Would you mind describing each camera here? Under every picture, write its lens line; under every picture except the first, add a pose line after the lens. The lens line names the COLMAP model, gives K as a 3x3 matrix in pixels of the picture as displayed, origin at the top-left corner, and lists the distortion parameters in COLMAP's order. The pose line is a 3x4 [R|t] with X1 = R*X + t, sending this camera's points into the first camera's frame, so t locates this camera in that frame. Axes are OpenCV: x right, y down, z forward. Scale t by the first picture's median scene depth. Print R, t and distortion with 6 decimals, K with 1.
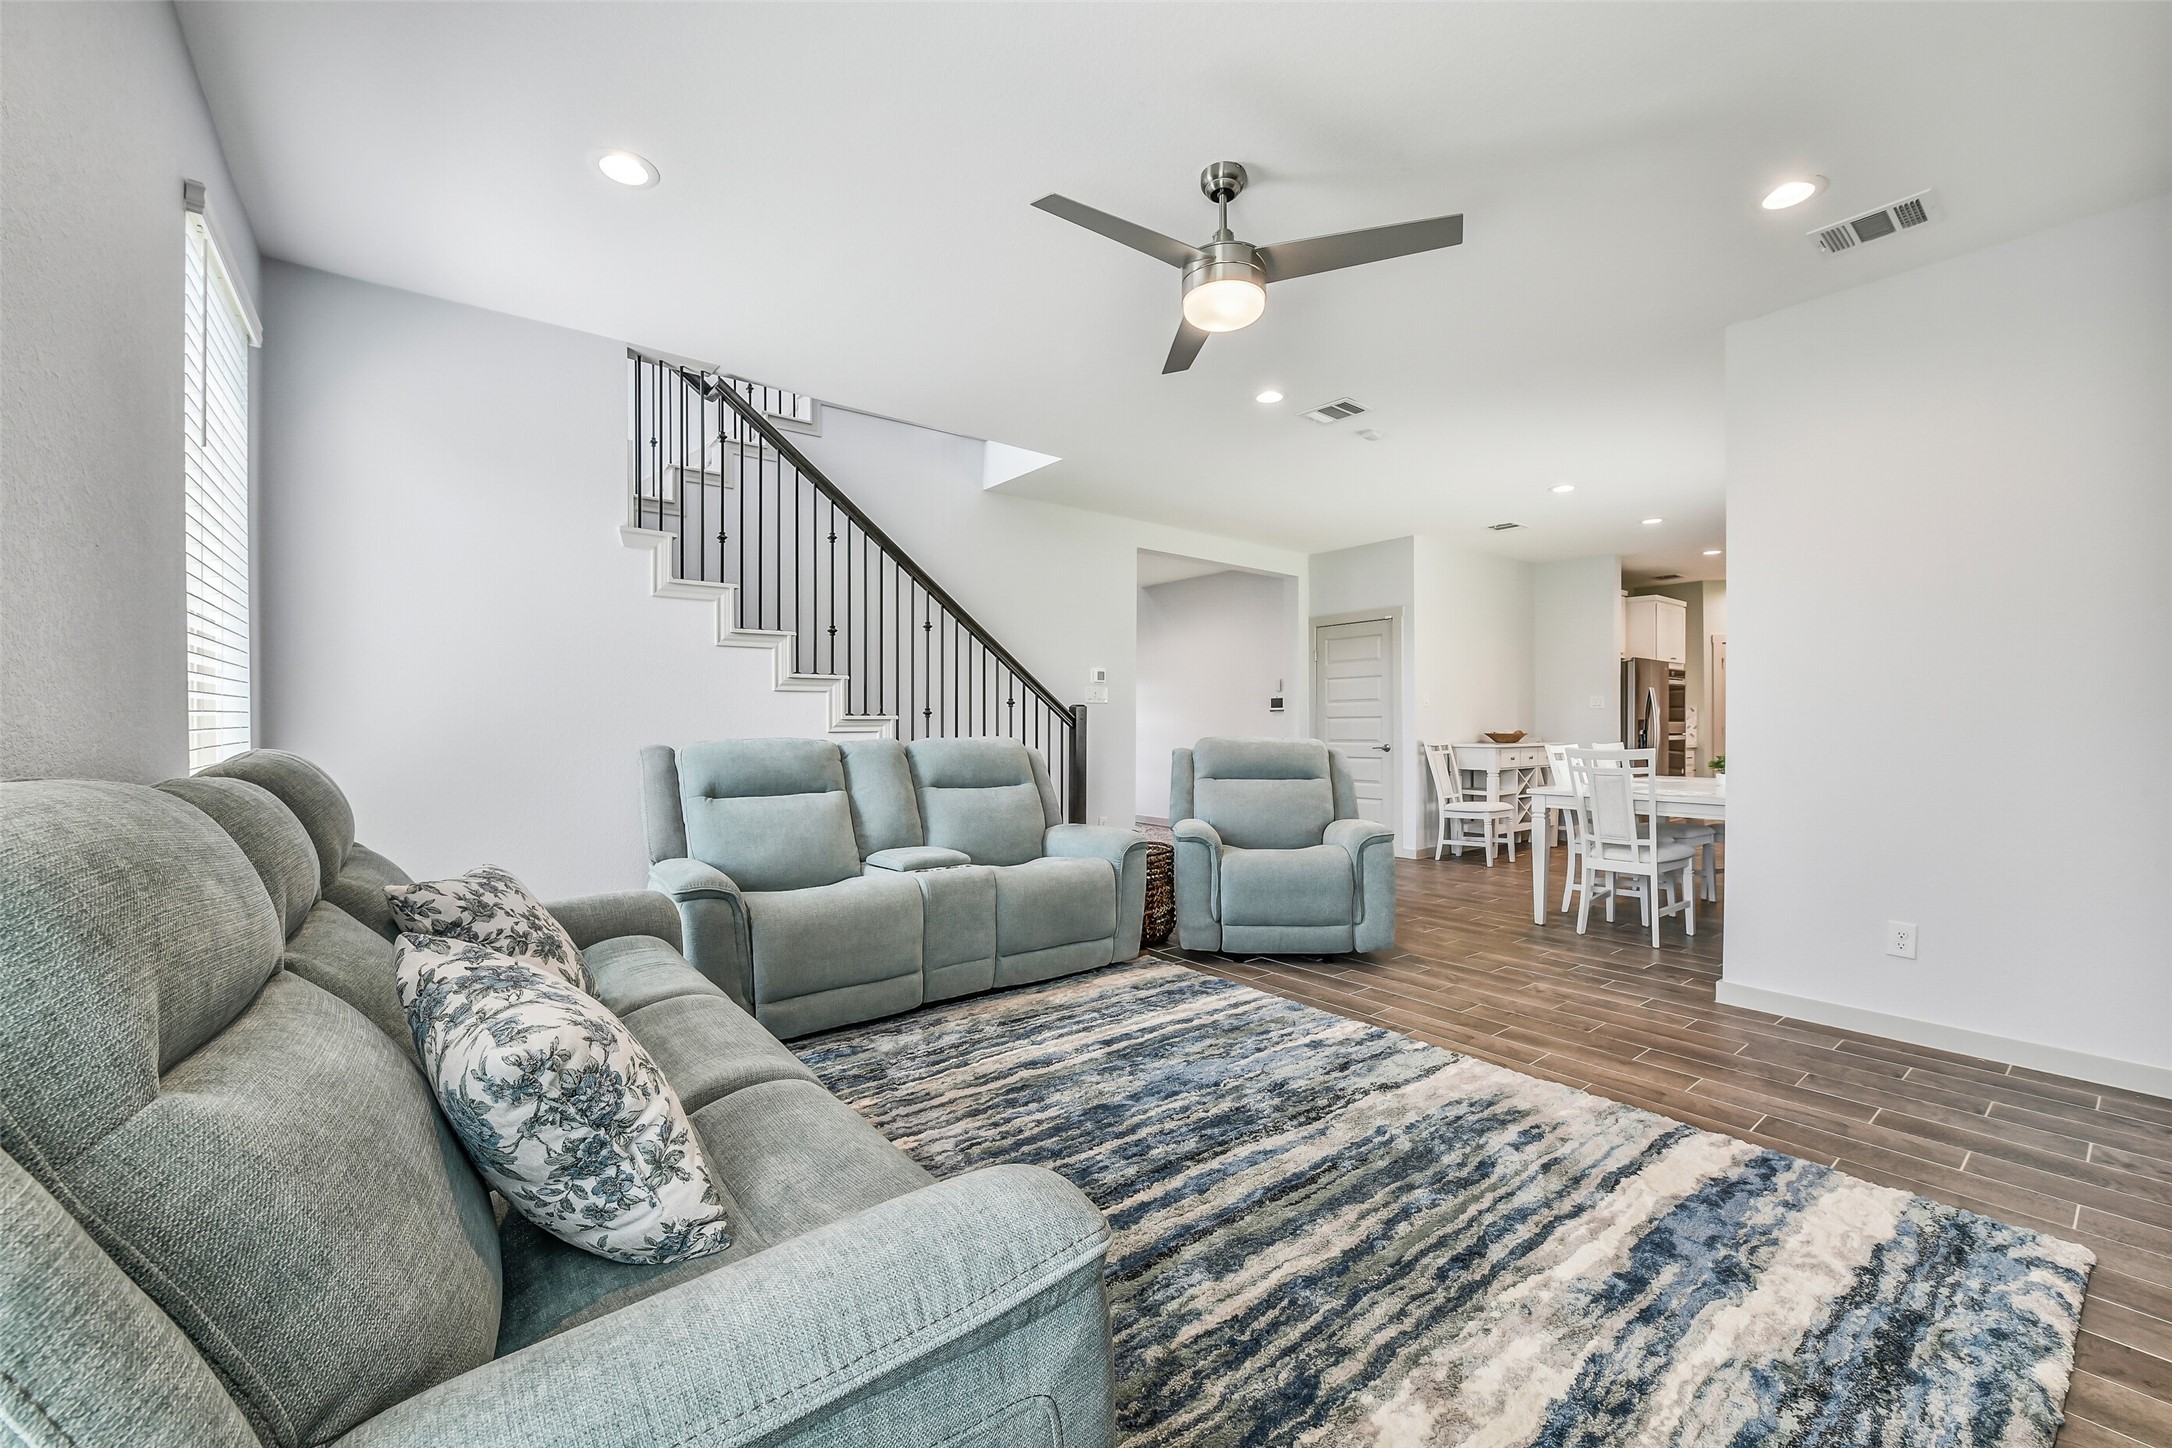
lens RADIAL K [[863.7, 0, 1073.3], [0, 863.7, 717.5], [0, 0, 1]] dist [-0.014368, -0.000543]
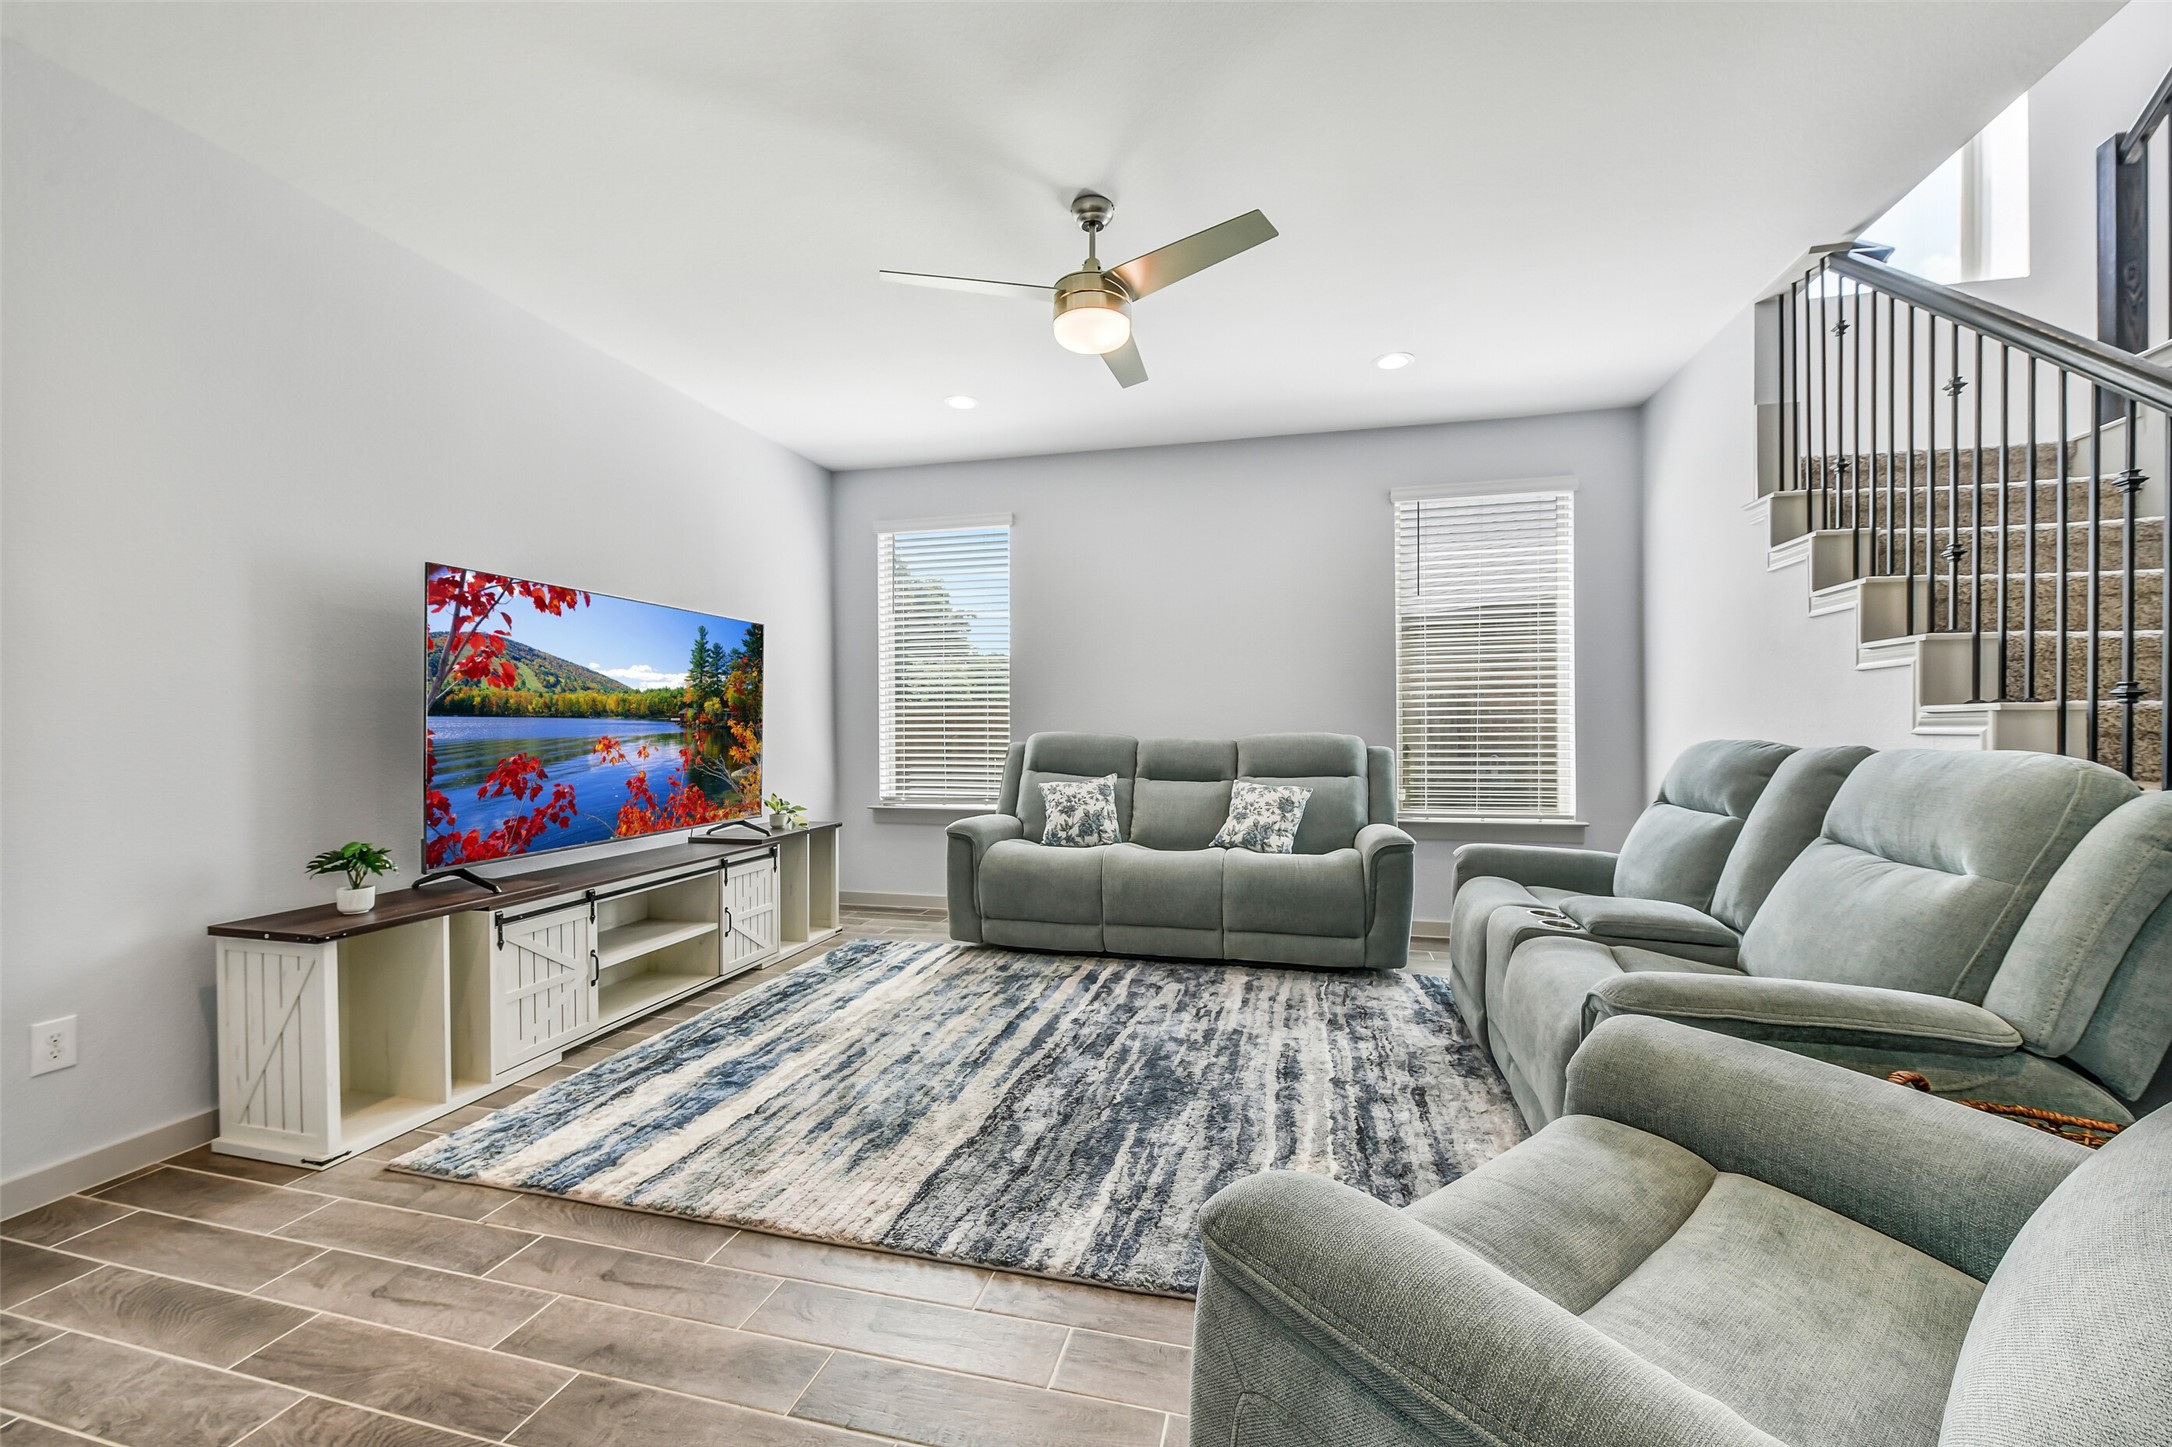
lens RADIAL K [[863.7, 0, 1100.0], [0, 863.7, 735.5], [0, 0, 1]] dist [-0.014368, -0.000543]
pose [[-0.788752, 0.016478, -0.614491, 0.607341], [0.011384, 0.999861, 0.012199, 0.006207], [0.614606, 0.002626, -0.788830, 1.361447]]
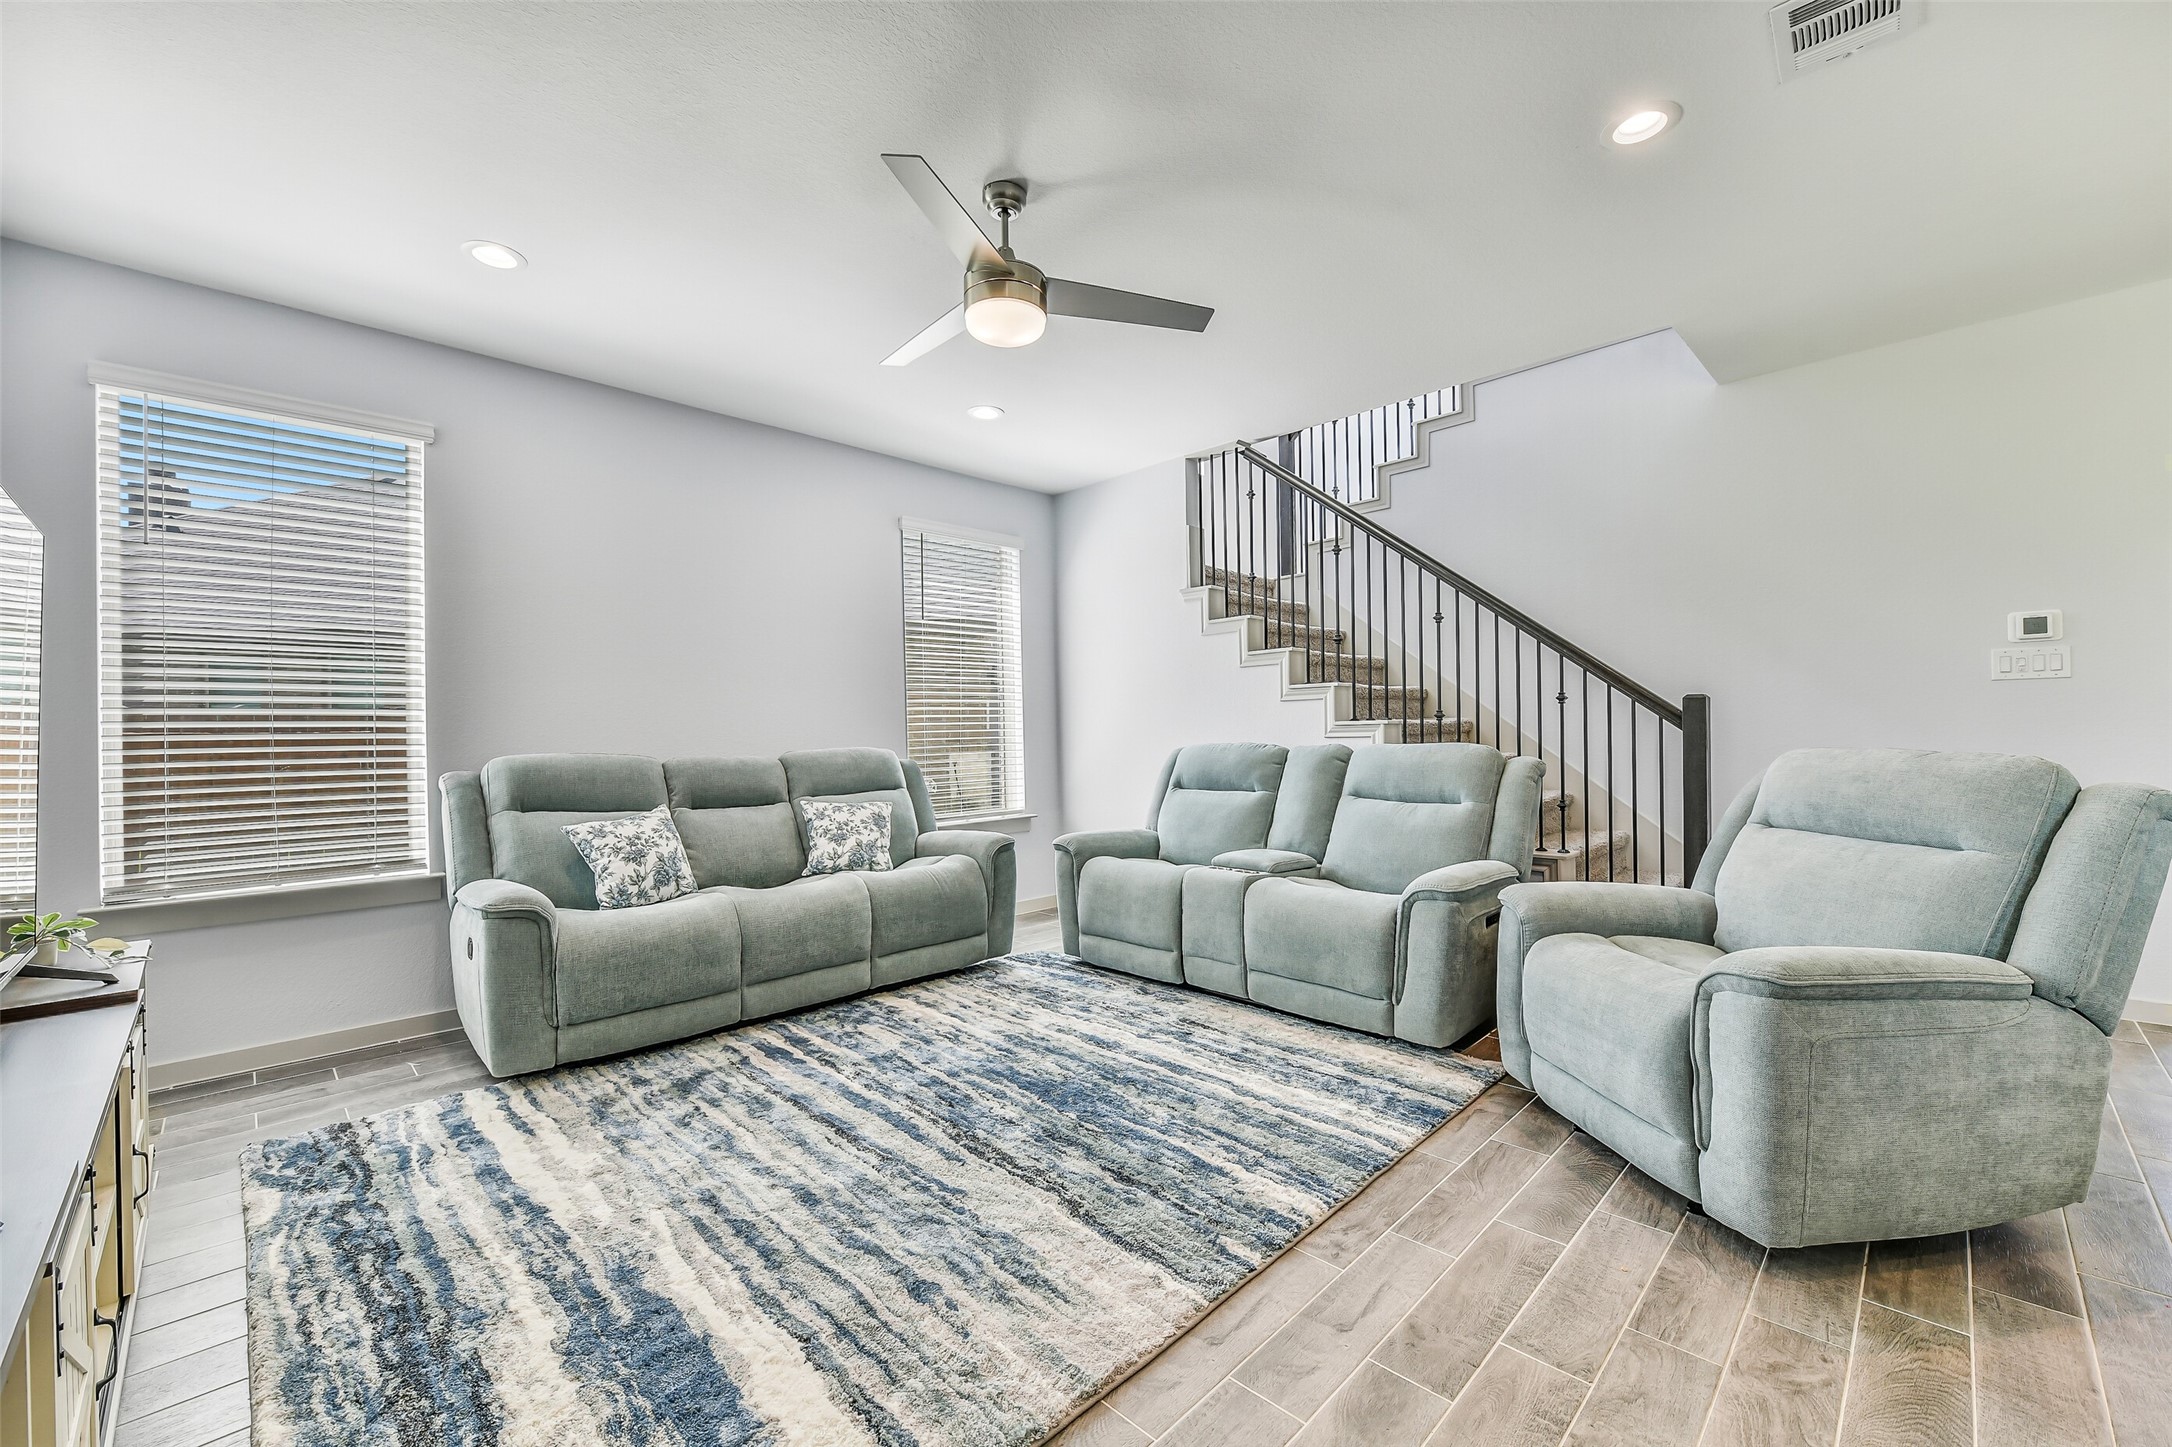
lens RADIAL K [[863.7, 0, 1095.2], [0, 863.7, 733.8], [0, 0, 1]] dist [-0.014368, -0.000543]
pose [[0.130214, 0.001136, -0.991485, 0.871754], [0.022400, 0.999741, 0.004087, 0.003258], [0.991233, -0.022741, 0.130155, 0.716670]]
